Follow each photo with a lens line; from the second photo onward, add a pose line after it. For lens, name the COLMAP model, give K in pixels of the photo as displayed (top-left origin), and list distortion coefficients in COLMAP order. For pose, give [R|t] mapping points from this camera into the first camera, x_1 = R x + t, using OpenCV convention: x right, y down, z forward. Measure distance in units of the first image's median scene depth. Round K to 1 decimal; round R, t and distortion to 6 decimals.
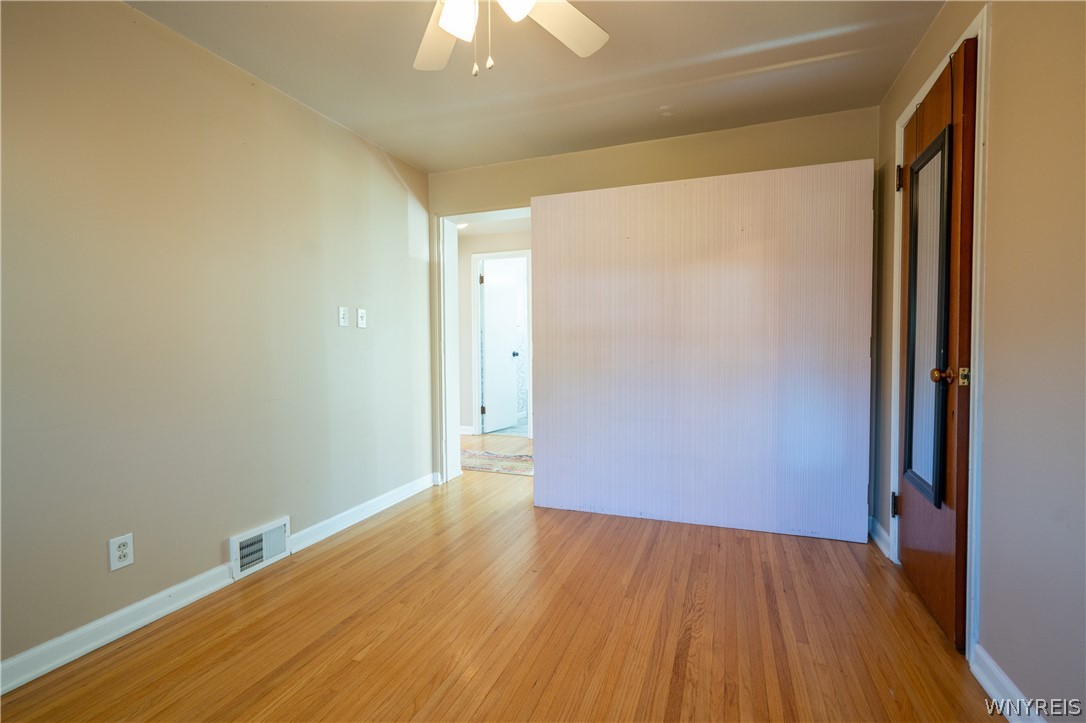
lens RADIAL K [[490.2, 0, 541.5], [0, 490.2, 358.5], [0, 0, 1]] dist [0.000009, 0.000572]
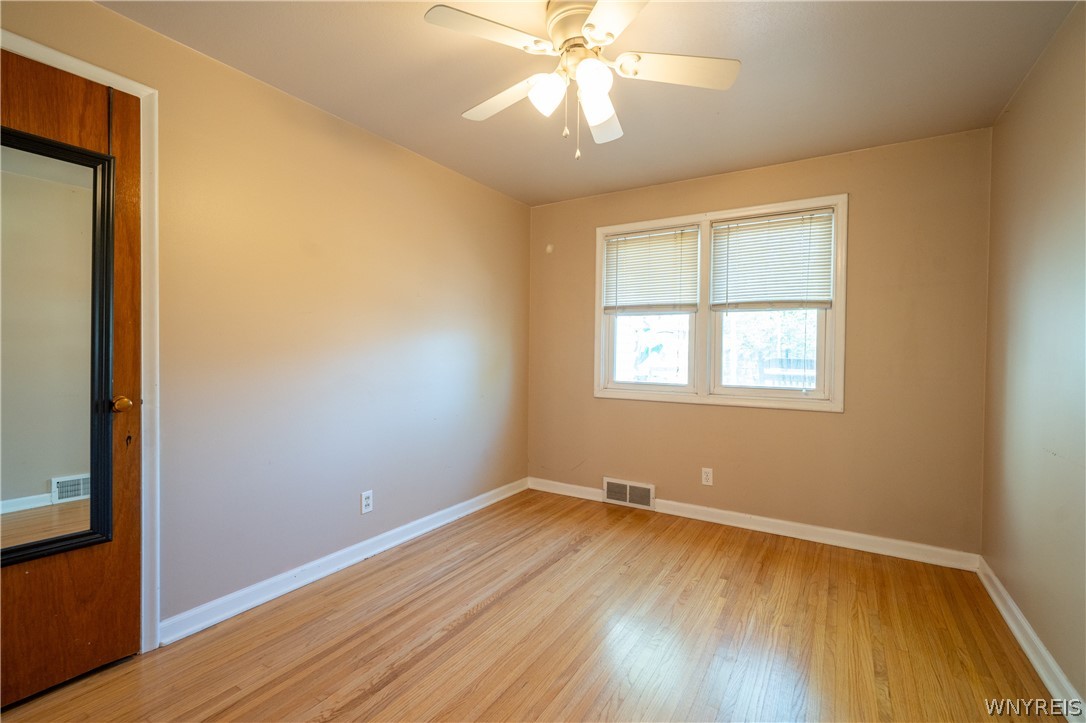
lens RADIAL K [[490.2, 0, 541.5], [0, 490.2, 358.5], [0, 0, 1]] dist [0.000009, 0.000572]
pose [[-0.982215, -0.010127, 0.187489, -0.150597], [-0.001952, 0.999041, 0.043735, -0.070967], [-0.187752, 0.042591, -0.981293, 1.229471]]
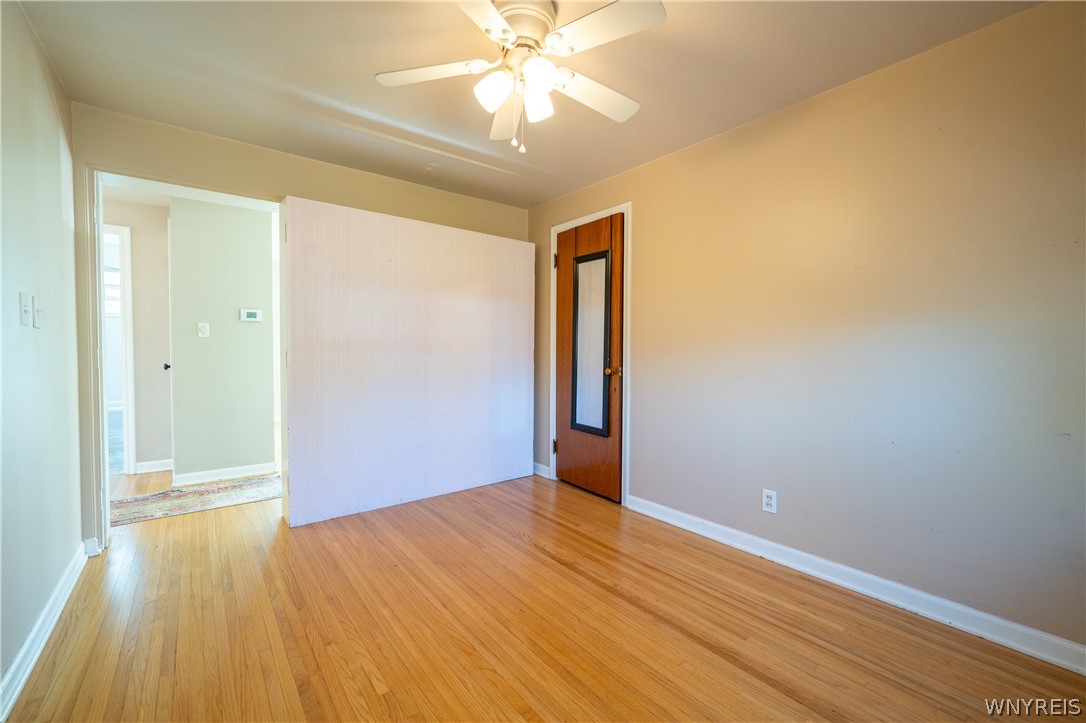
lens RADIAL K [[446.9, 0, 544.5], [0, 446.9, 364.3], [0, 0, 1]] dist [-0.007482, 0.000157]
pose [[0.516647, -0.020358, 0.855956, -0.610042], [0.016222, 0.999771, 0.013987, -0.017097], [-0.856045, 0.006659, 0.516859, 0.186776]]
